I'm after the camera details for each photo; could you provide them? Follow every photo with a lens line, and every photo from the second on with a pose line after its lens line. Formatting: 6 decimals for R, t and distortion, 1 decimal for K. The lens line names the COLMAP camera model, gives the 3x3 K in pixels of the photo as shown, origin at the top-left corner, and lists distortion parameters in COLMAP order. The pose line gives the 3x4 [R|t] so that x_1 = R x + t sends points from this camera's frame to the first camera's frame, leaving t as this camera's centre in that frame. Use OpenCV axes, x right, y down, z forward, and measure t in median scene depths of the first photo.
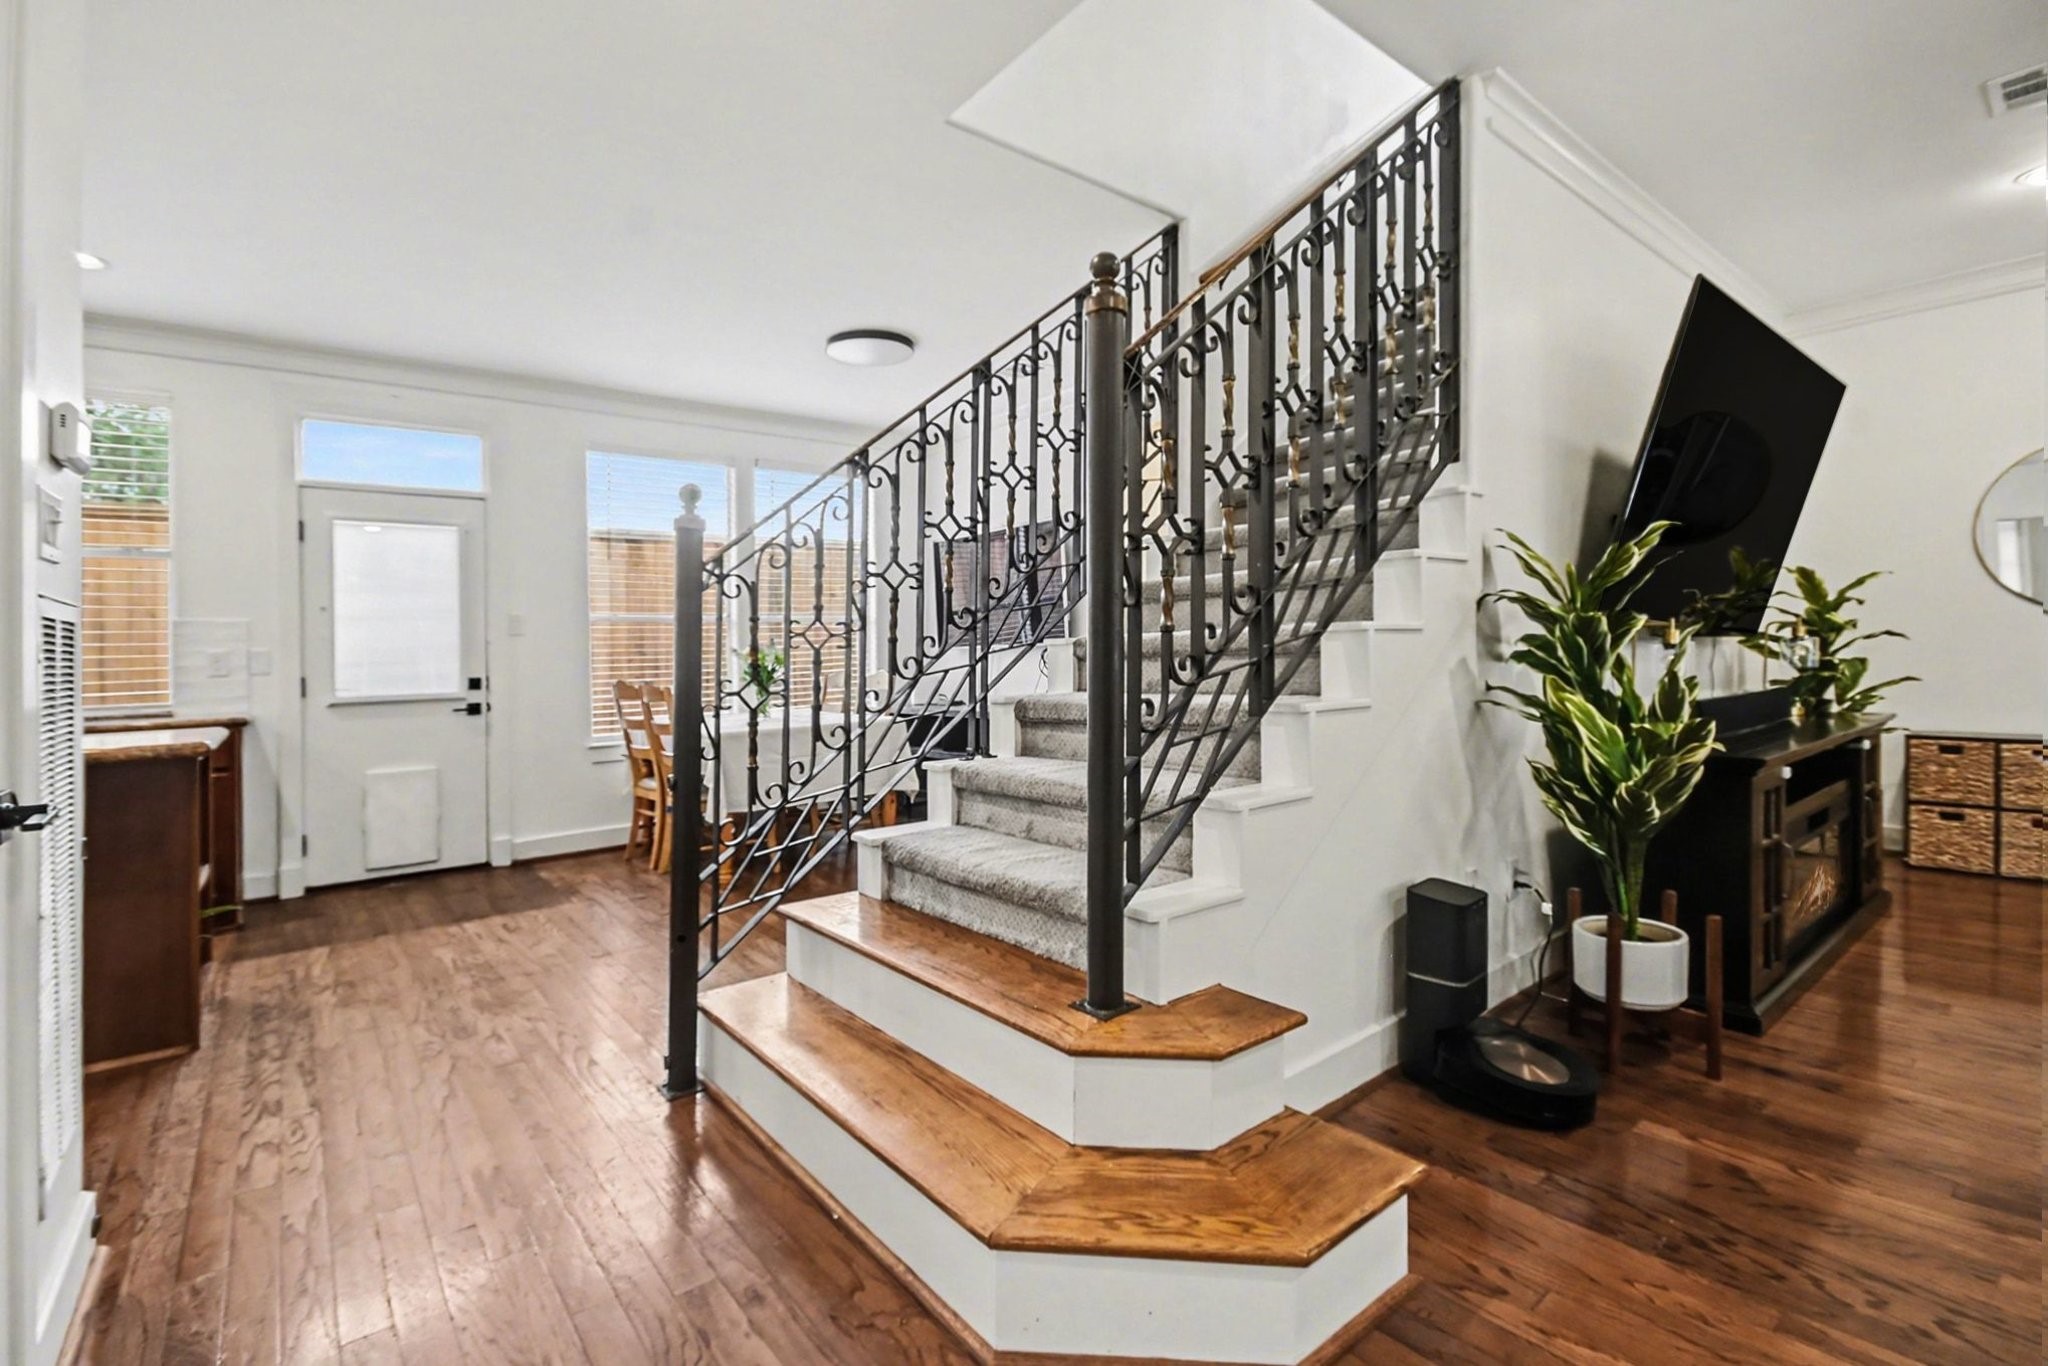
lens RADIAL K [[912.7, 0, 1024.0], [0, 912.7, 683.0], [0, 0, 1]] dist [0.002157, -0.011885]
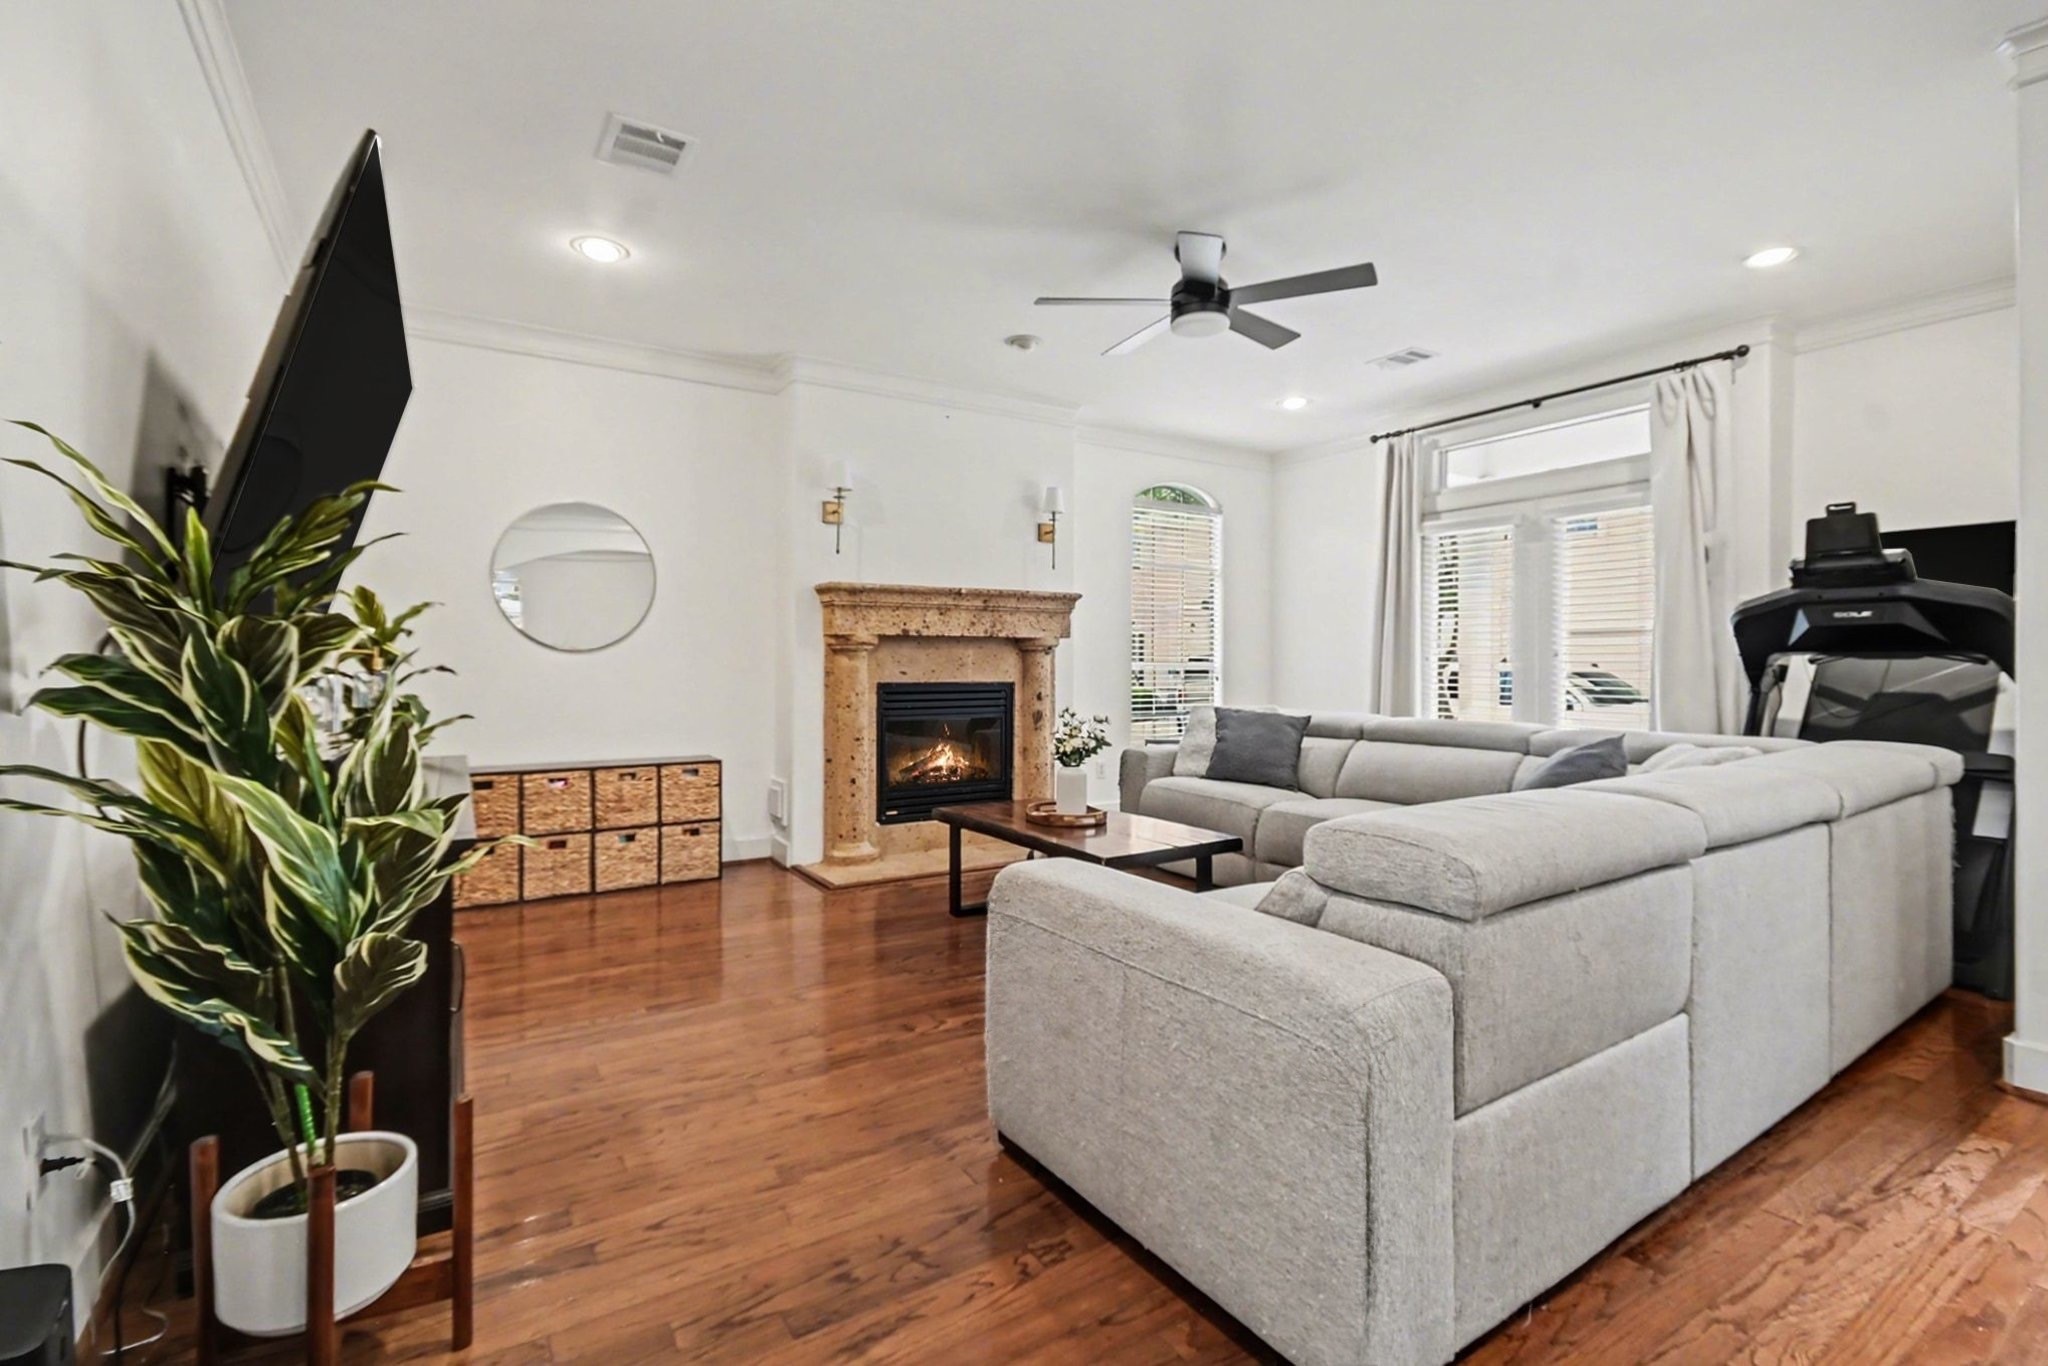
lens RADIAL K [[912.7, 0, 1024.0], [0, 912.7, 683.0], [0, 0, 1]] dist [0.002157, -0.011885]
pose [[0.111106, 0.008959, 0.993768, 0.090522], [0.025751, 0.999598, -0.011891, -0.013791], [-0.993475, 0.026912, 0.110830, 0.311056]]
